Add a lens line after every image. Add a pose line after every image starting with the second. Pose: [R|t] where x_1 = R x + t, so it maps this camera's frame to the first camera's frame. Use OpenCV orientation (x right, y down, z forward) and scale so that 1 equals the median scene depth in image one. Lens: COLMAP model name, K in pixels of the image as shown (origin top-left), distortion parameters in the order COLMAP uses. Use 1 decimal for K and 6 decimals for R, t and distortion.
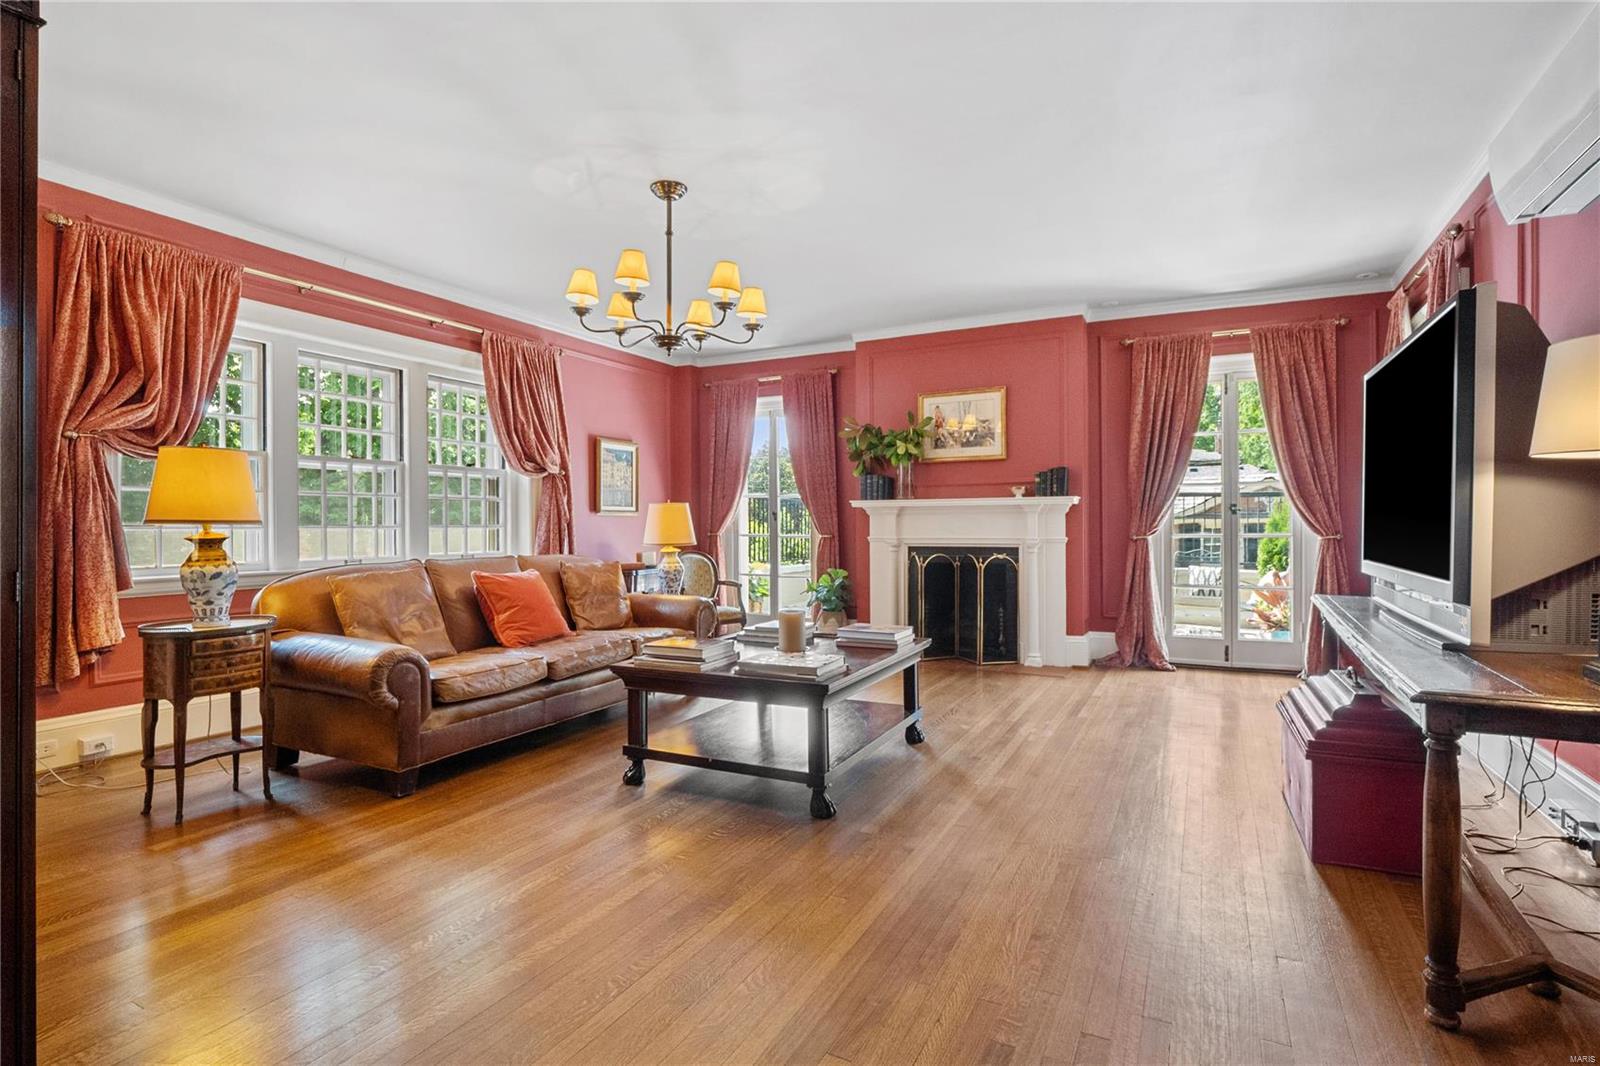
lens RADIAL K [[812.5, 0, 810.5], [0, 812.5, 522.8], [0, 0, 1]] dist [-0.003245, -0.001774]
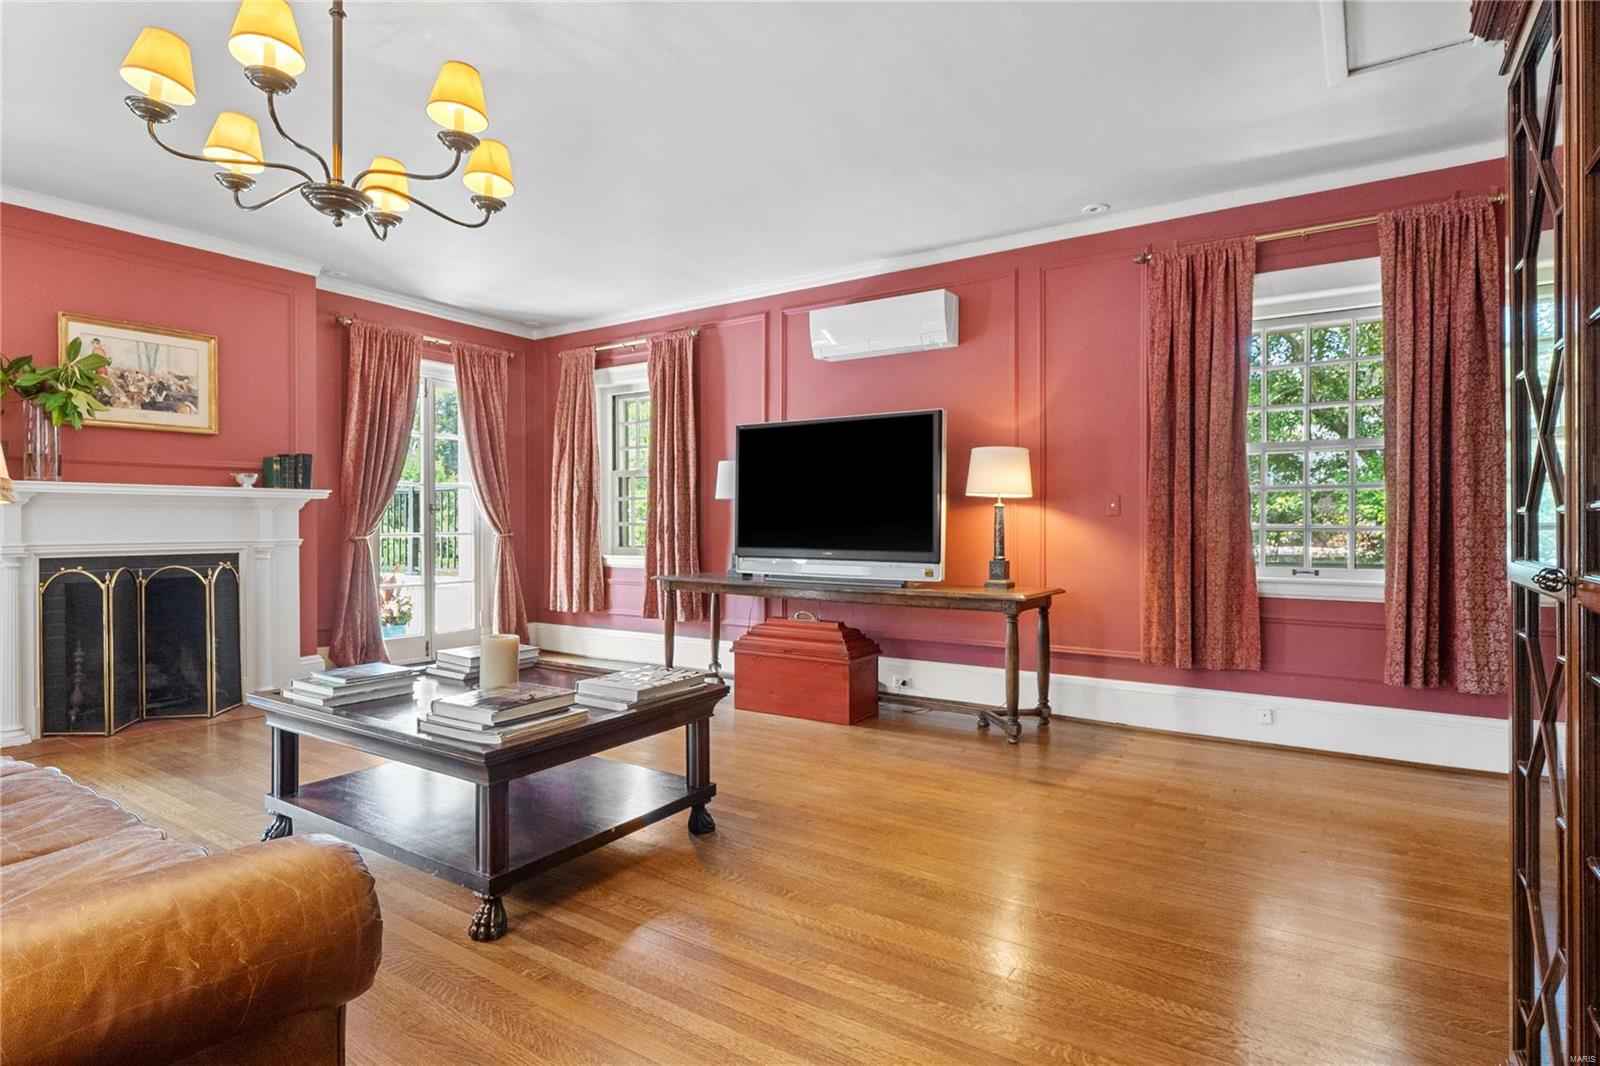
lens RADIAL K [[812.5, 0, 817.5], [0, 812.5, 529.6], [0, 0, 1]] dist [-0.003245, -0.001774]
pose [[0.100731, -0.003941, 0.994906, -0.453883], [0.000995, 0.999992, 0.003861, 0.005898], [-0.994913, 0.000601, 0.100734, 0.390993]]
